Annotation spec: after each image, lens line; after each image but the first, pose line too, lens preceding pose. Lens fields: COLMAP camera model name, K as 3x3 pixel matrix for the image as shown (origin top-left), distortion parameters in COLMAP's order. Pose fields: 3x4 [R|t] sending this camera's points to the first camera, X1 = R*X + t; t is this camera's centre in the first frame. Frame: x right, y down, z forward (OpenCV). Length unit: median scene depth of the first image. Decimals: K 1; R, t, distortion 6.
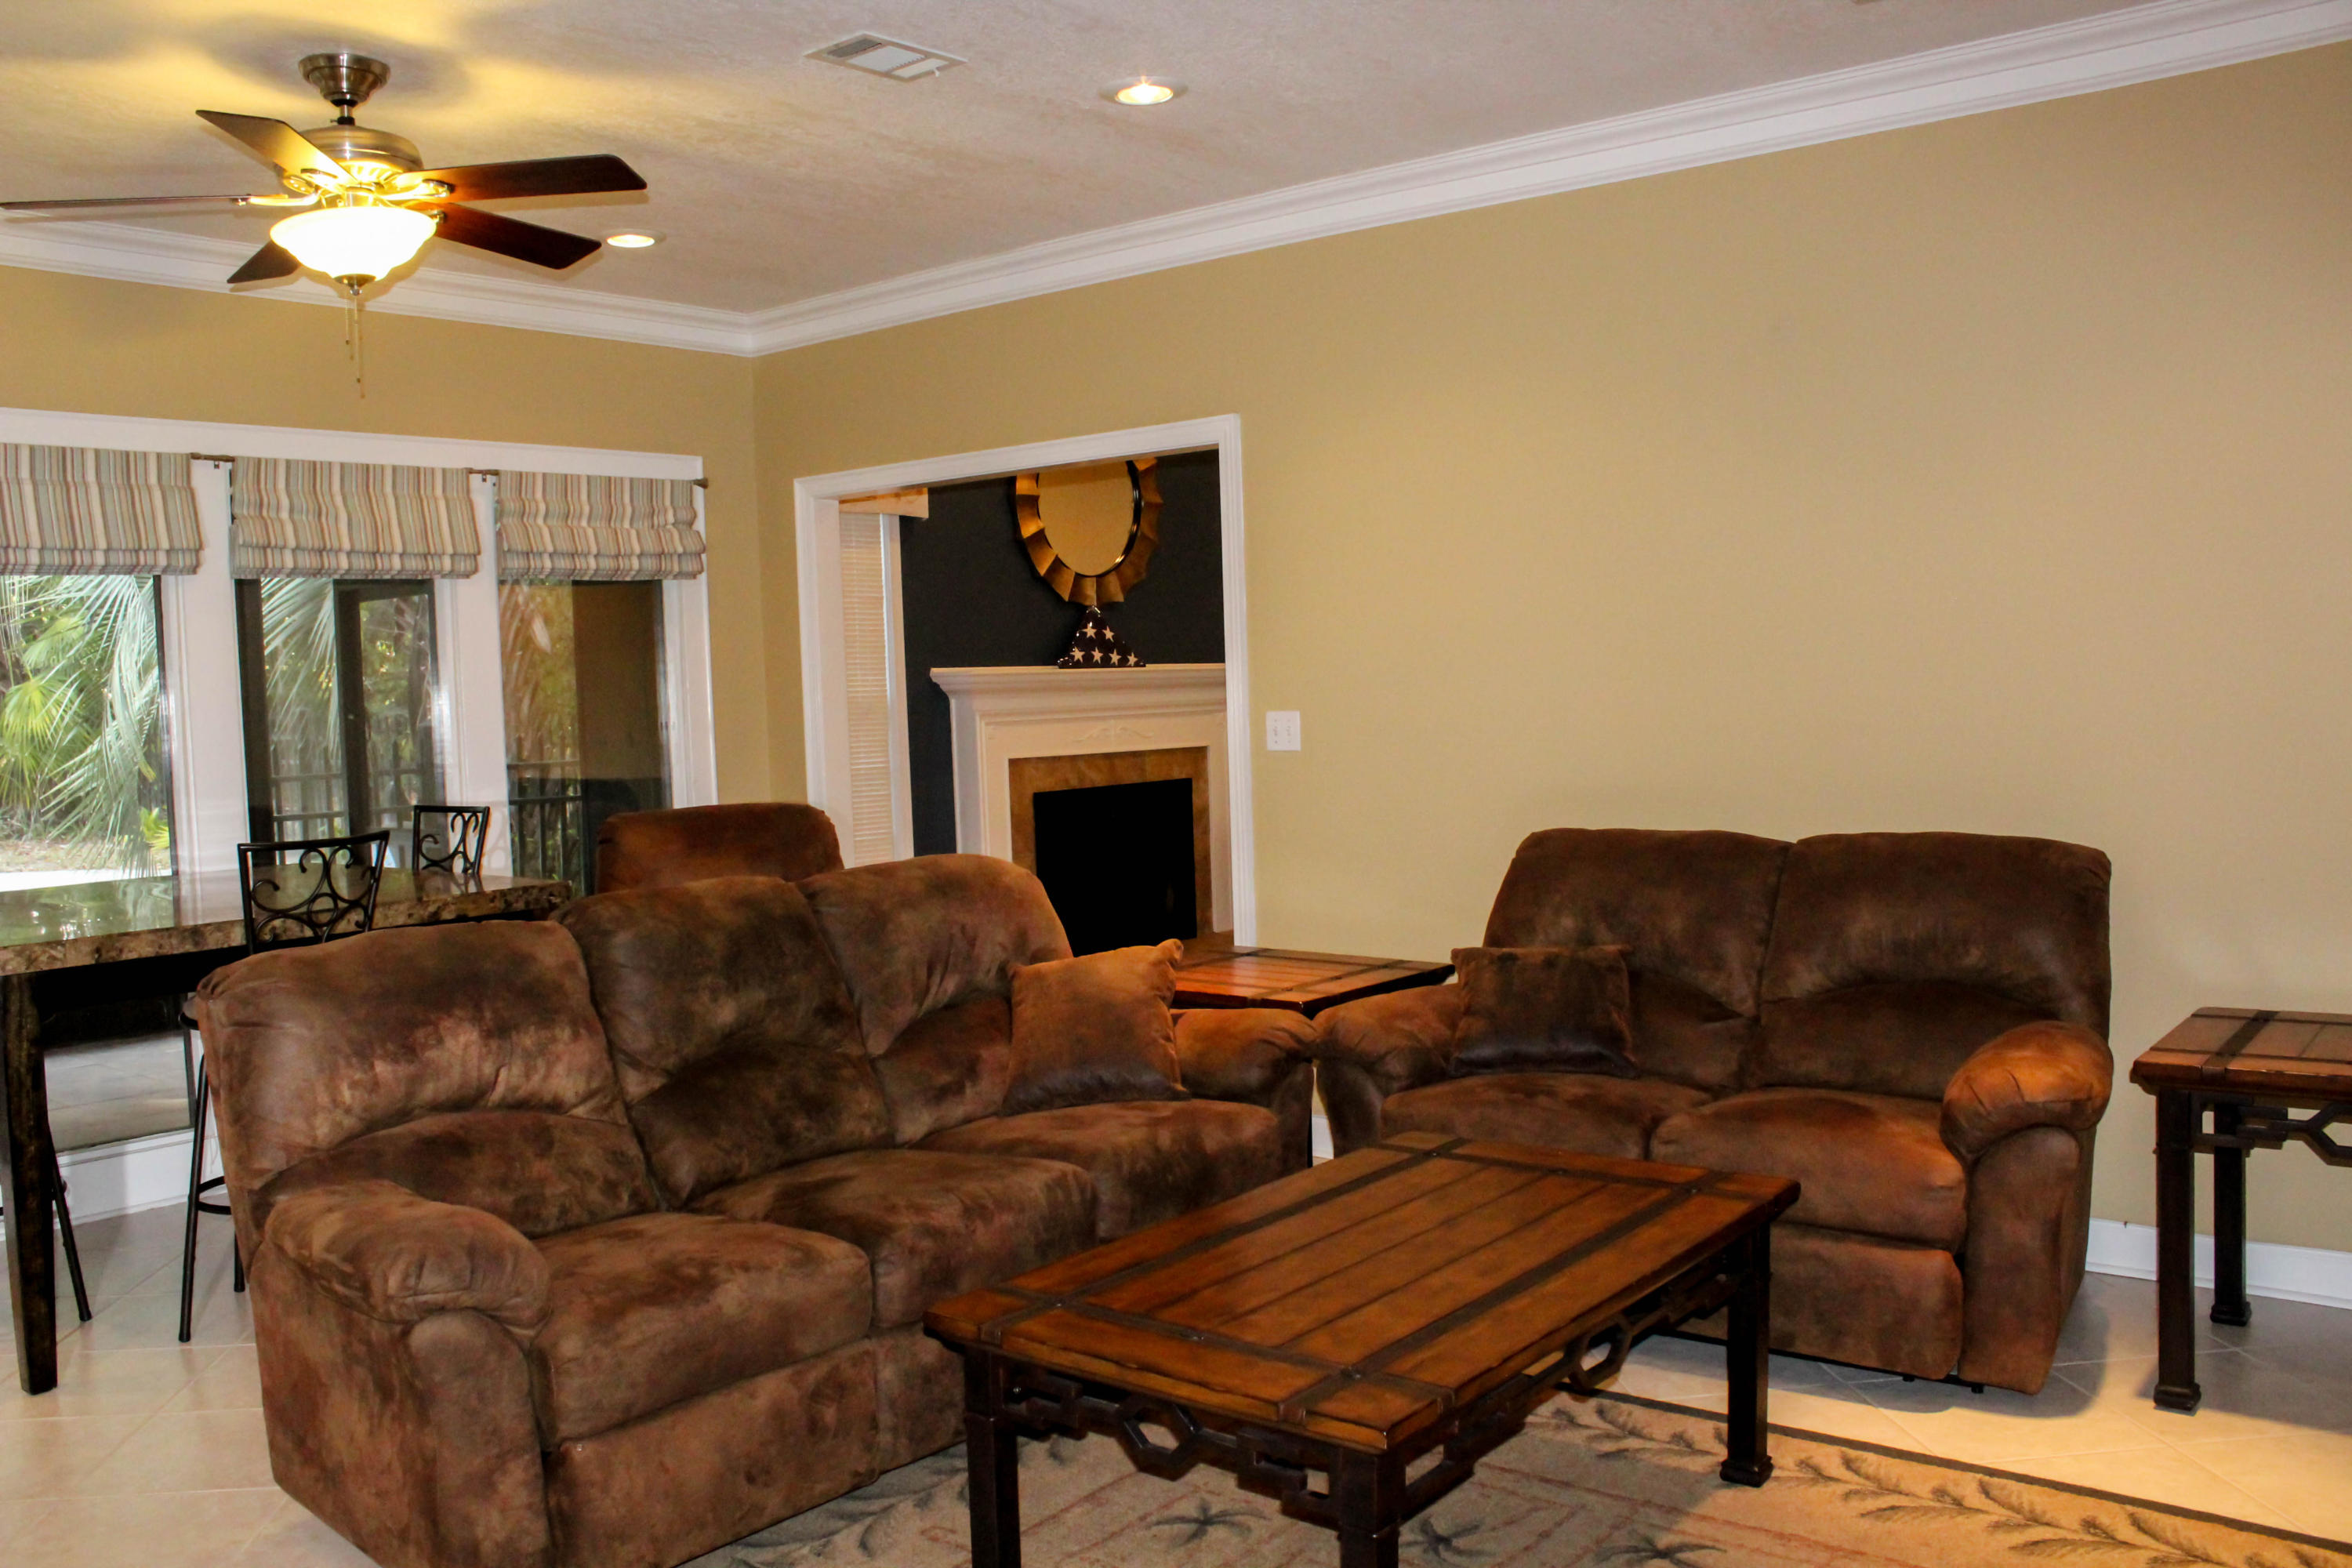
lens RADIAL K [[1981.9, 0, 1145.0], [0, 1981.9, 794.5], [0, 0, 1]] dist [-0.173738, 0.170793]
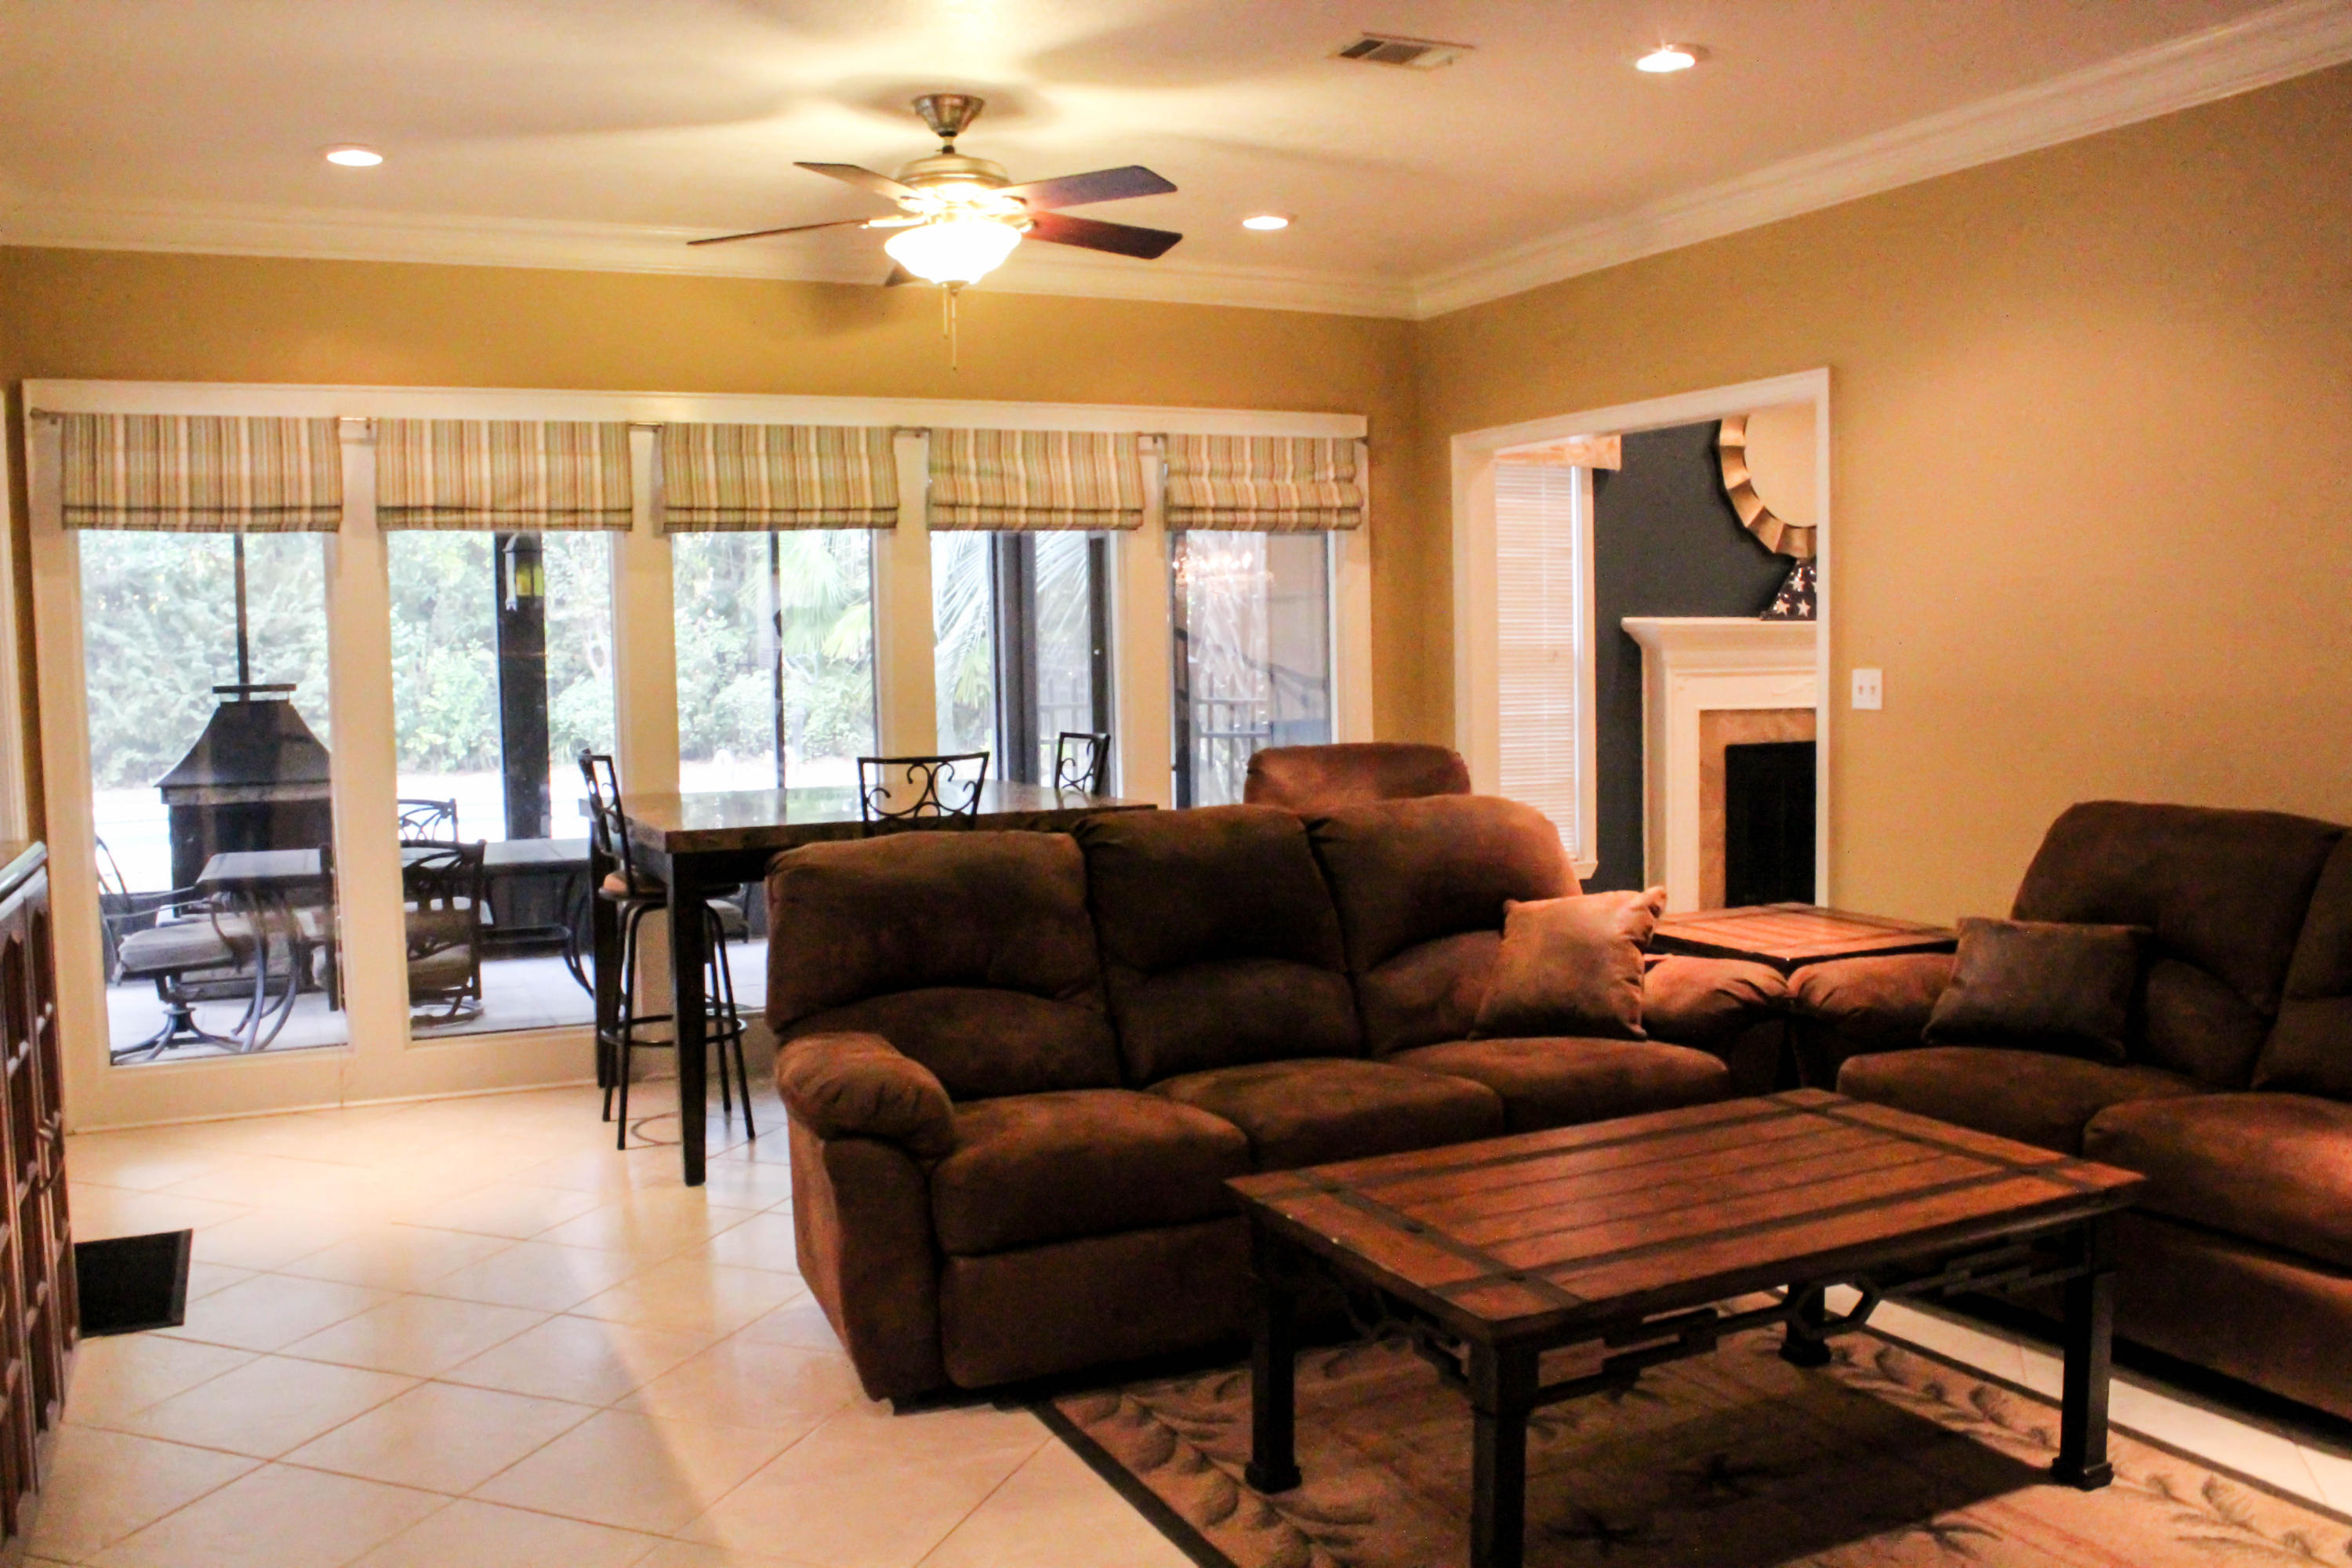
lens RADIAL K [[1981.9, 0, 1145.0], [0, 1981.9, 794.5], [0, 0, 1]] dist [-0.173738, 0.170793]
pose [[0.902815, 0.049137, -0.427213, 0.162627], [-0.036761, 0.998632, 0.037175, -0.002536], [0.428456, -0.017857, 0.903386, -0.029902]]
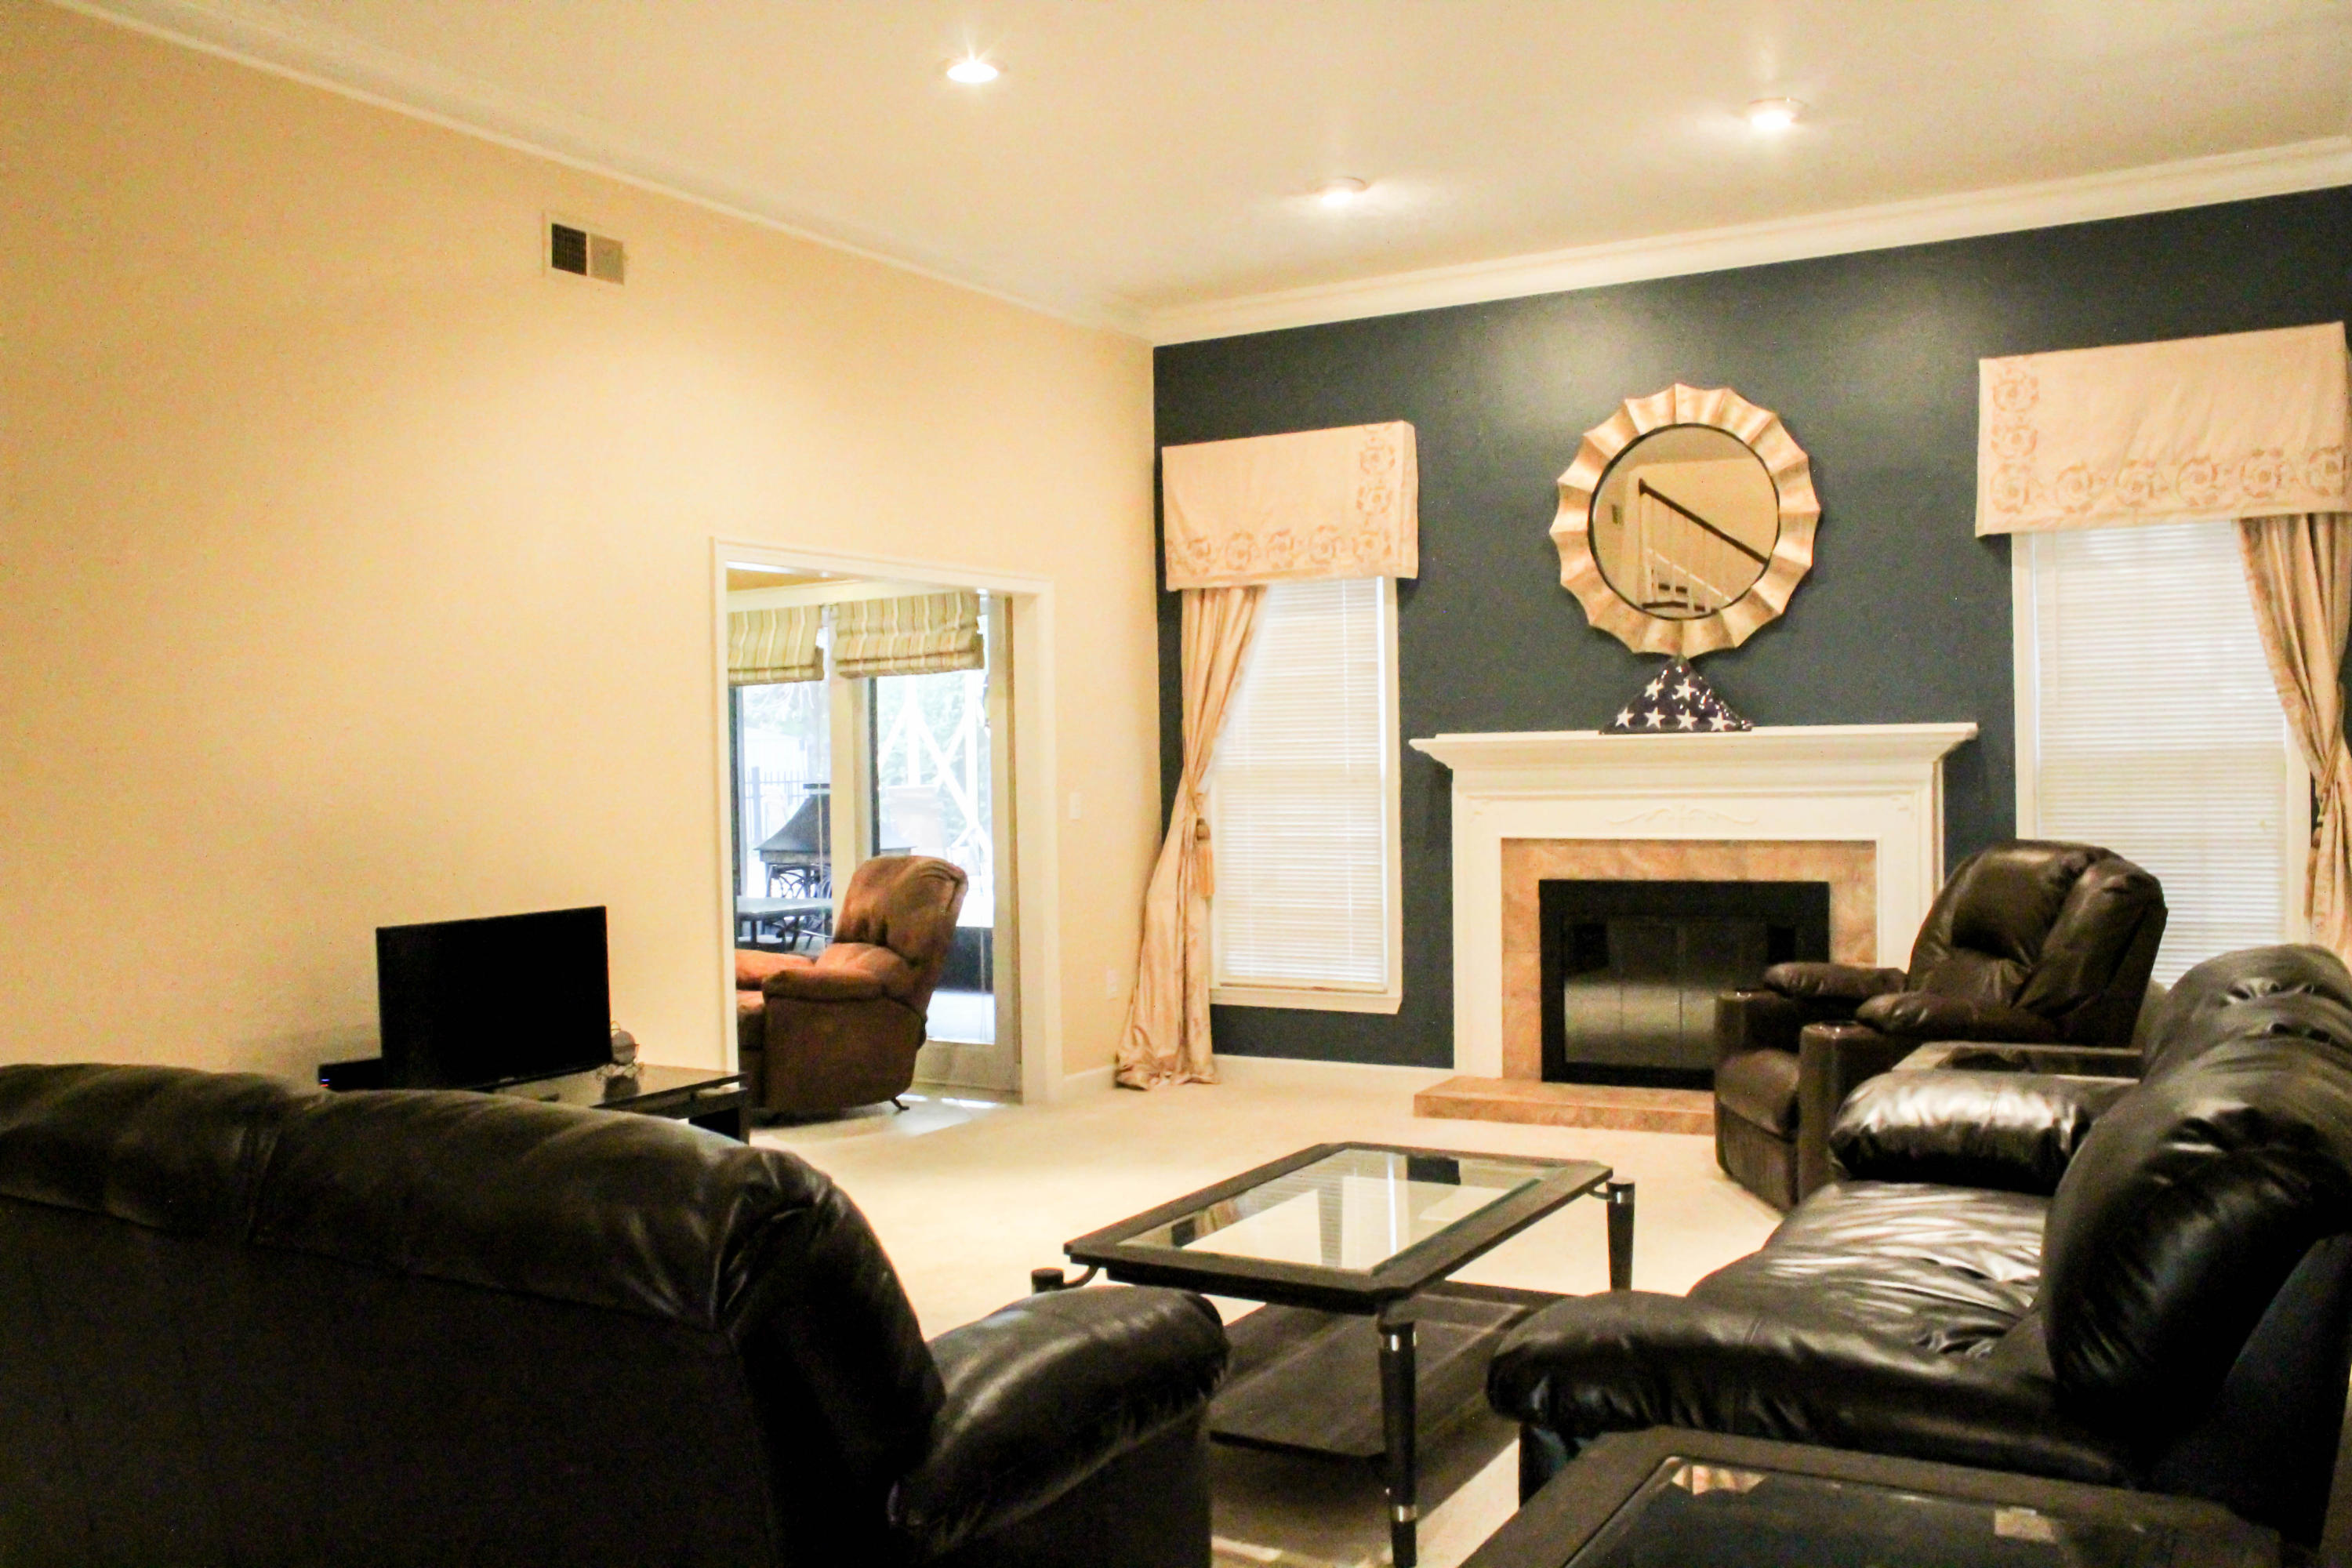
lens RADIAL K [[1981.9, 0, 1145.0], [0, 1981.9, 794.5], [0, 0, 1]] dist [-0.173738, 0.170793]
pose [[0.143894, 0.046855, -0.988483, 1.225586], [-0.038827, 0.998377, 0.041672, -0.106678], [0.988831, 0.032383, 0.145480, 1.122018]]
